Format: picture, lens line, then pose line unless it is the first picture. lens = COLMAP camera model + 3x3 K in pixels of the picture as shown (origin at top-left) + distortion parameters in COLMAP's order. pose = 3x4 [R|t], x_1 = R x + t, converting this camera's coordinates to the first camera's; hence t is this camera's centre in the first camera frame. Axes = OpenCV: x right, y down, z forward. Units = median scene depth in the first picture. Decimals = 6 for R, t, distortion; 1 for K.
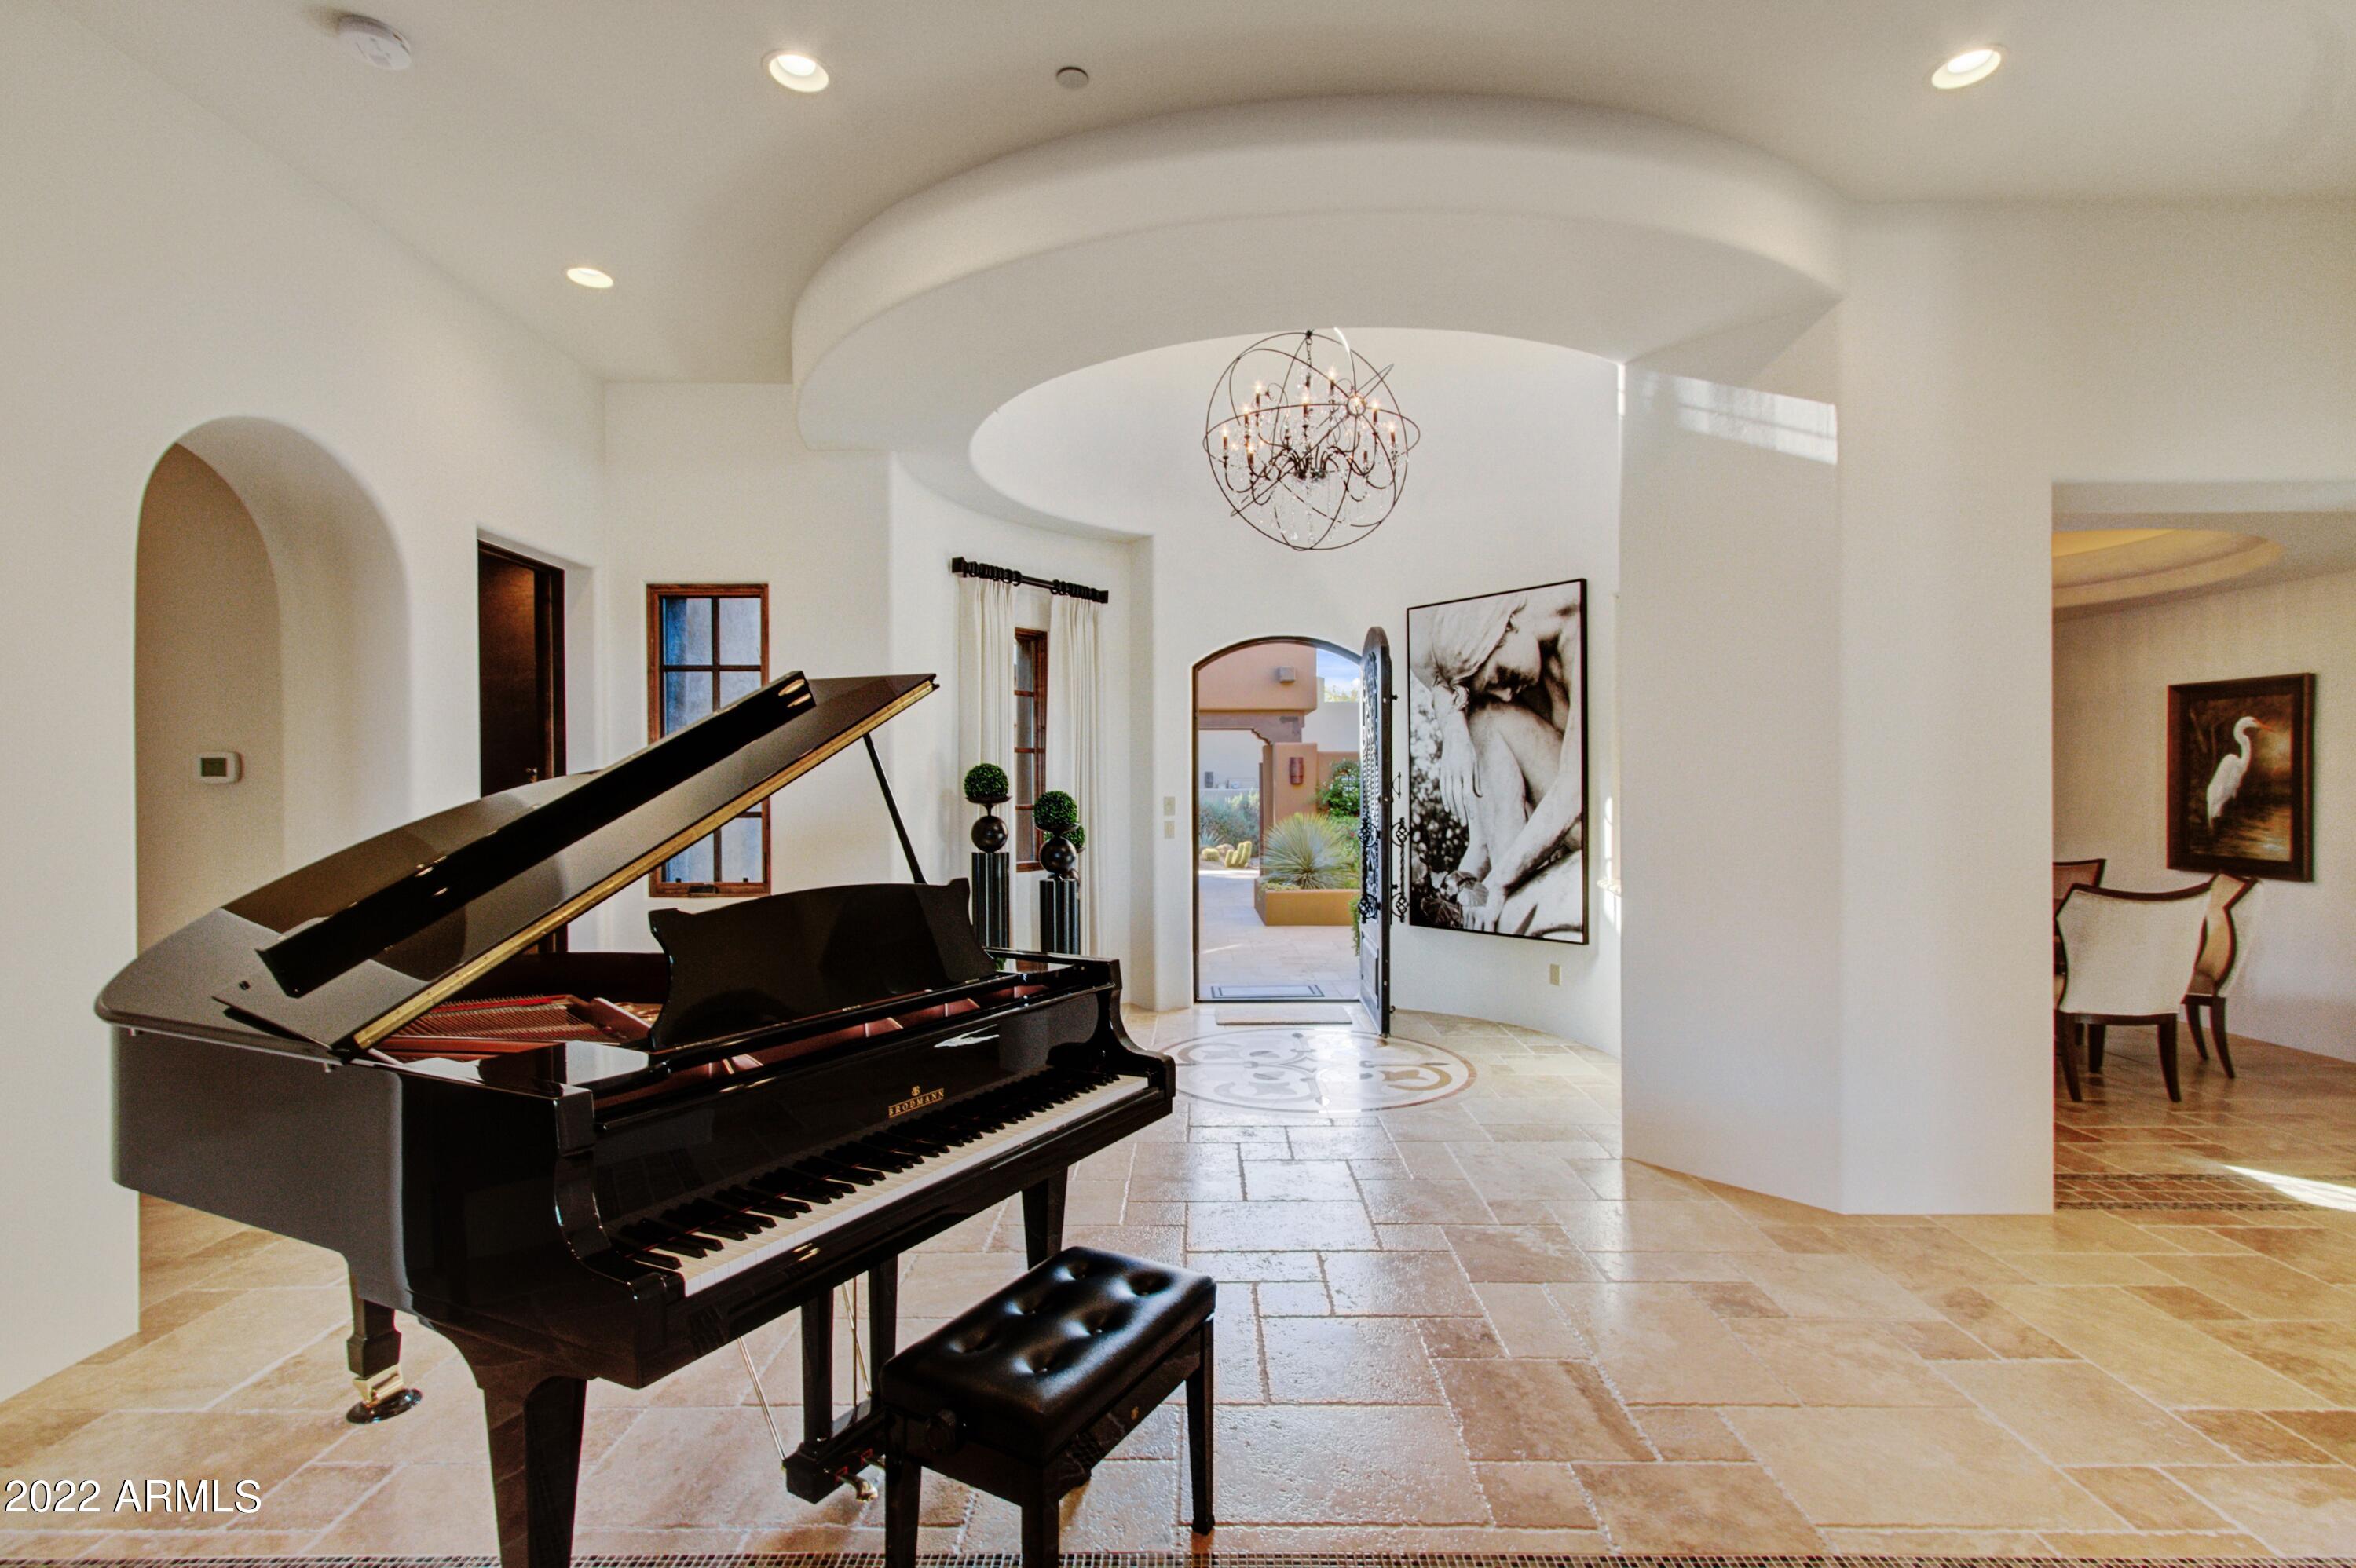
lens RADIAL K [[1117.4, 0, 1187.9], [0, 1117.4, 790.5], [0, 0, 1]] dist [-0.001659, 0.000018]
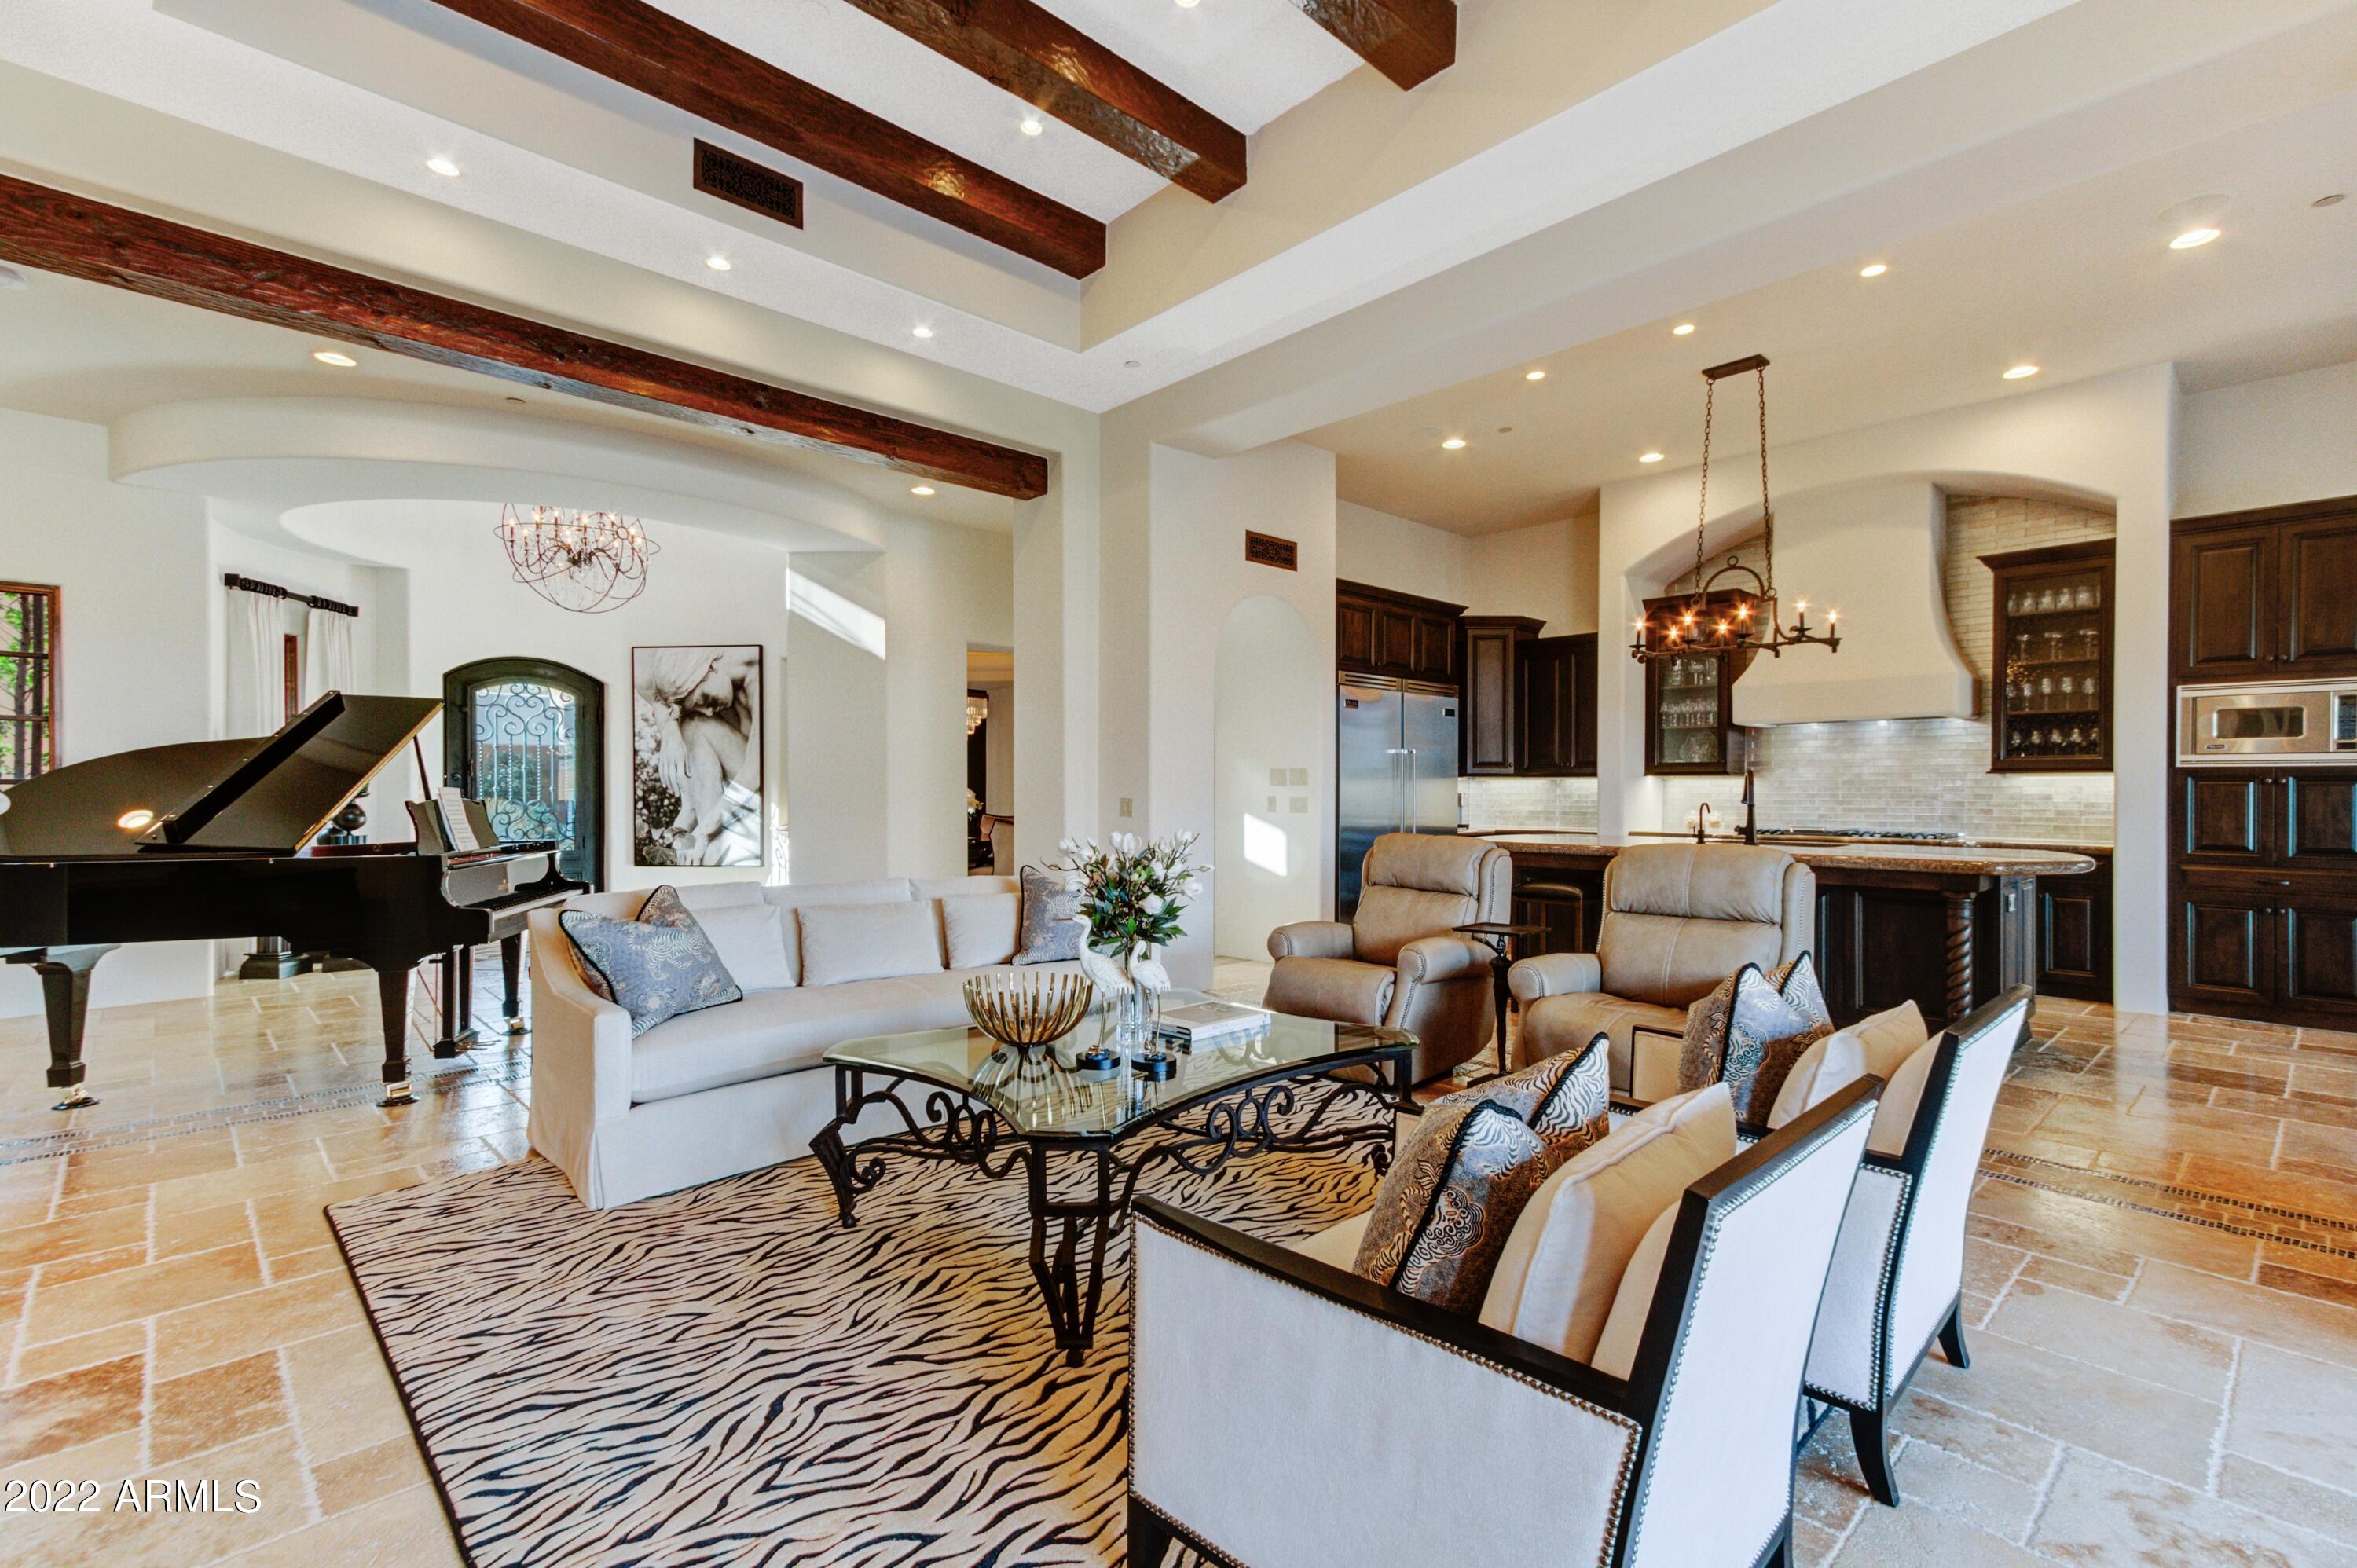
lens RADIAL K [[1082.0, 0, 1200.8], [0, 1082.0, 791.1], [0, 0, 1]] dist [0.030242, 0.000199]
pose [[0.729946, 0.002123, 0.683502, -0.247355], [-0.002210, 0.999997, -0.000745, 0.024052], [-0.683502, -0.000966, 0.729948, -0.567257]]
